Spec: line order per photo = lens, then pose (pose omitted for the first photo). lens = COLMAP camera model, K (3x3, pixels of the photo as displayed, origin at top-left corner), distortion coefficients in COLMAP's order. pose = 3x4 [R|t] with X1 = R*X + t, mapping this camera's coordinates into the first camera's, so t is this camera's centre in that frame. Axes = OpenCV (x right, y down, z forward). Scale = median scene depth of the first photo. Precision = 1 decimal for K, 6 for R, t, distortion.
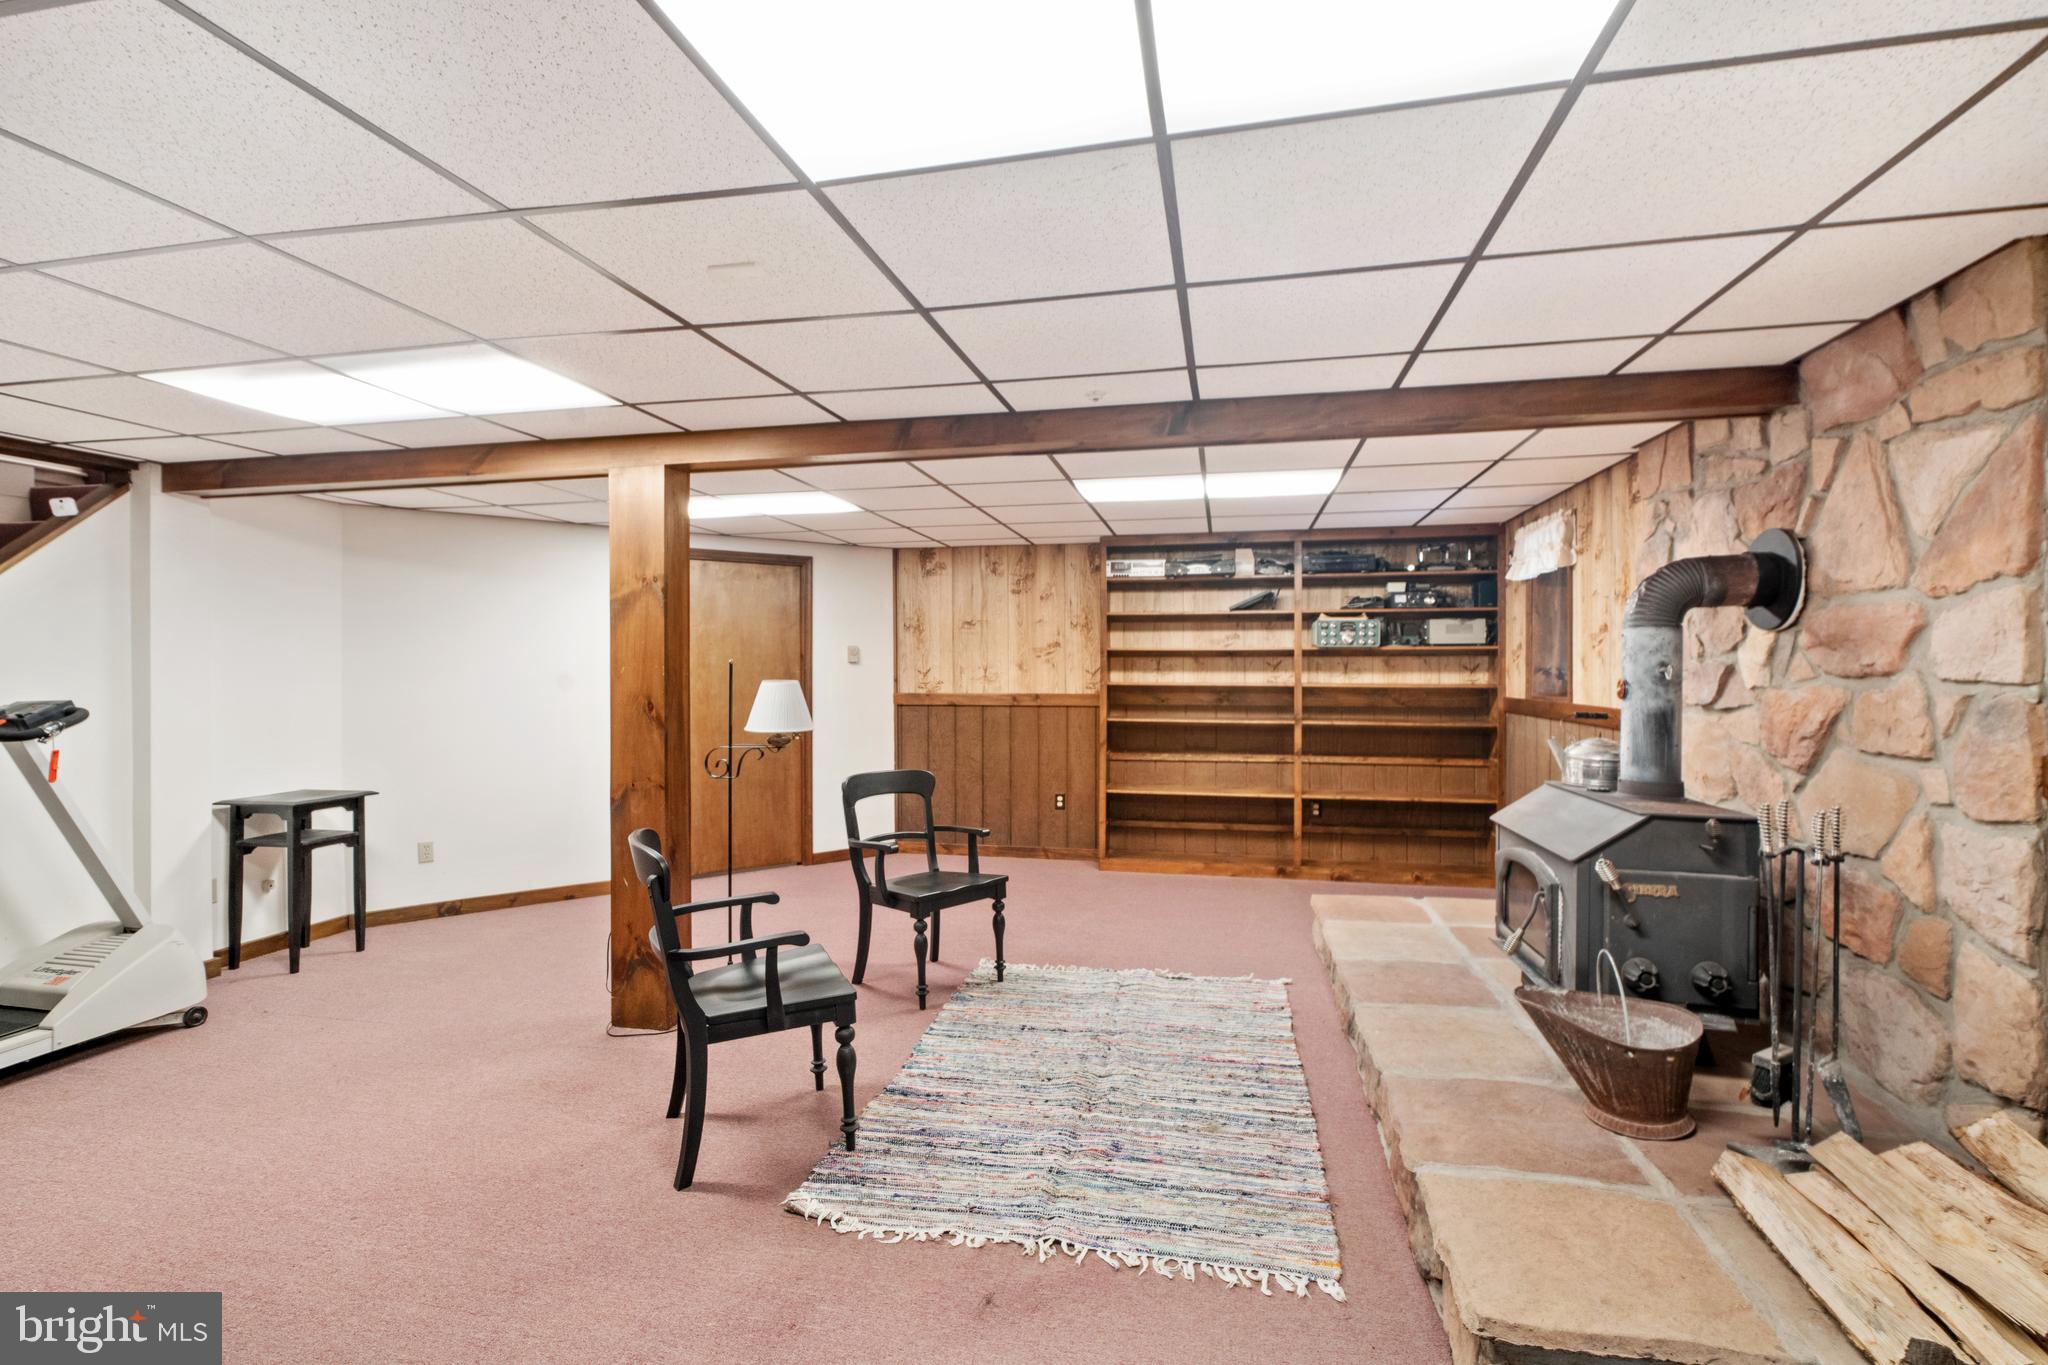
lens RADIAL K [[949.3, 0, 1023.9], [0, 949.3, 673.5], [0, 0, 1]] dist [-0.002086, 0.001667]
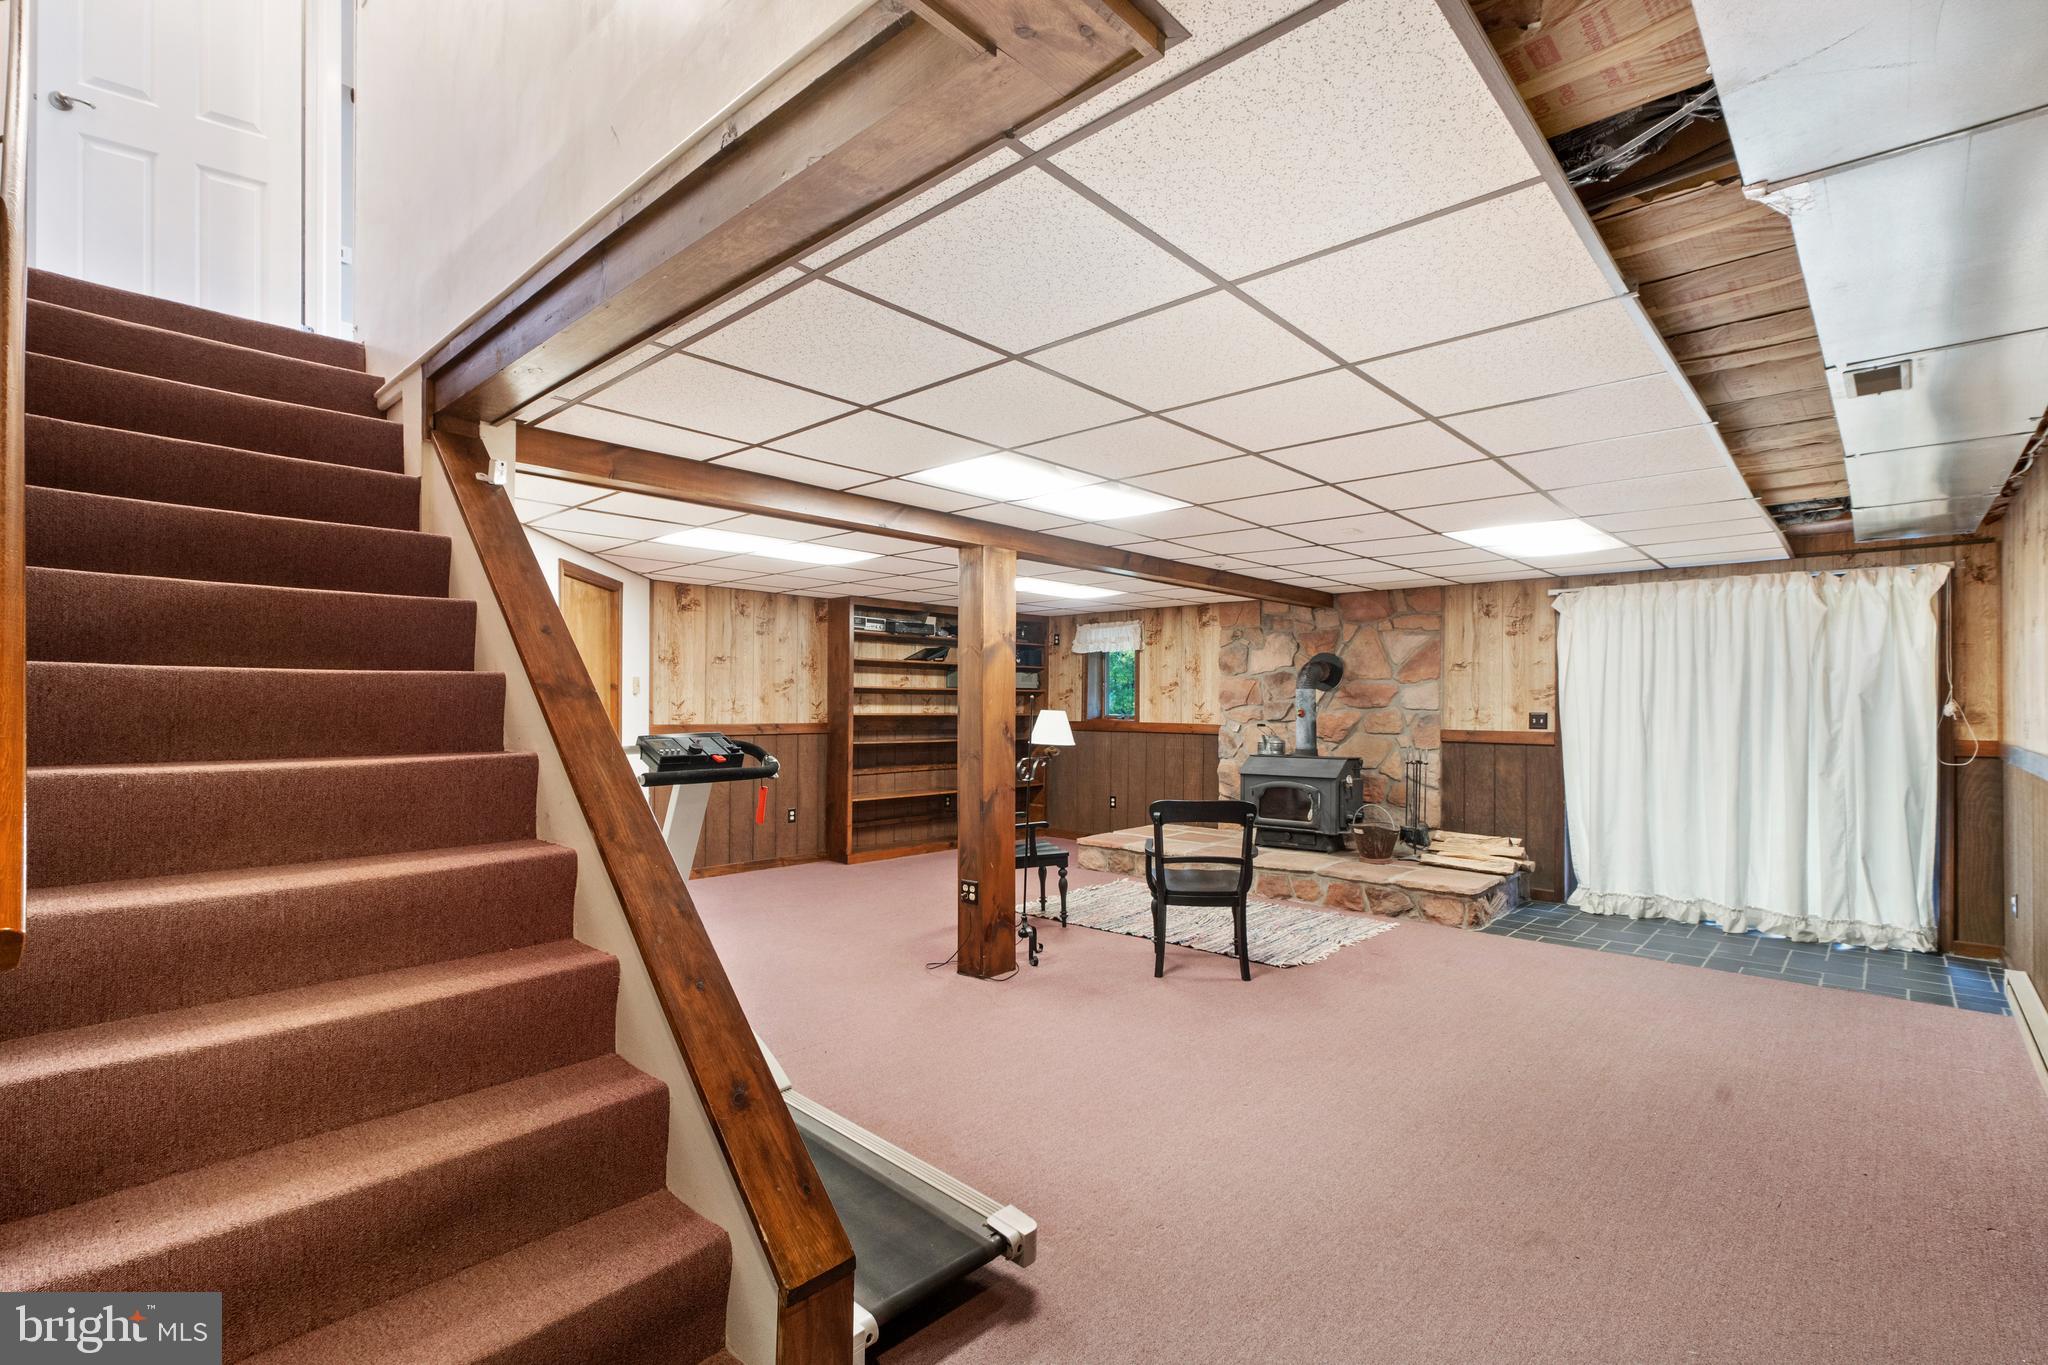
lens RADIAL K [[949.3, 0, 1033.4], [0, 949.3, 696.4], [0, 0, 1]] dist [-0.002086, 0.001667]
pose [[0.494676, 0.011419, 0.869003, -0.835706], [-0.002047, 0.999926, -0.011974, 0.001825], [-0.869075, 0.004145, 0.494663, 0.167193]]
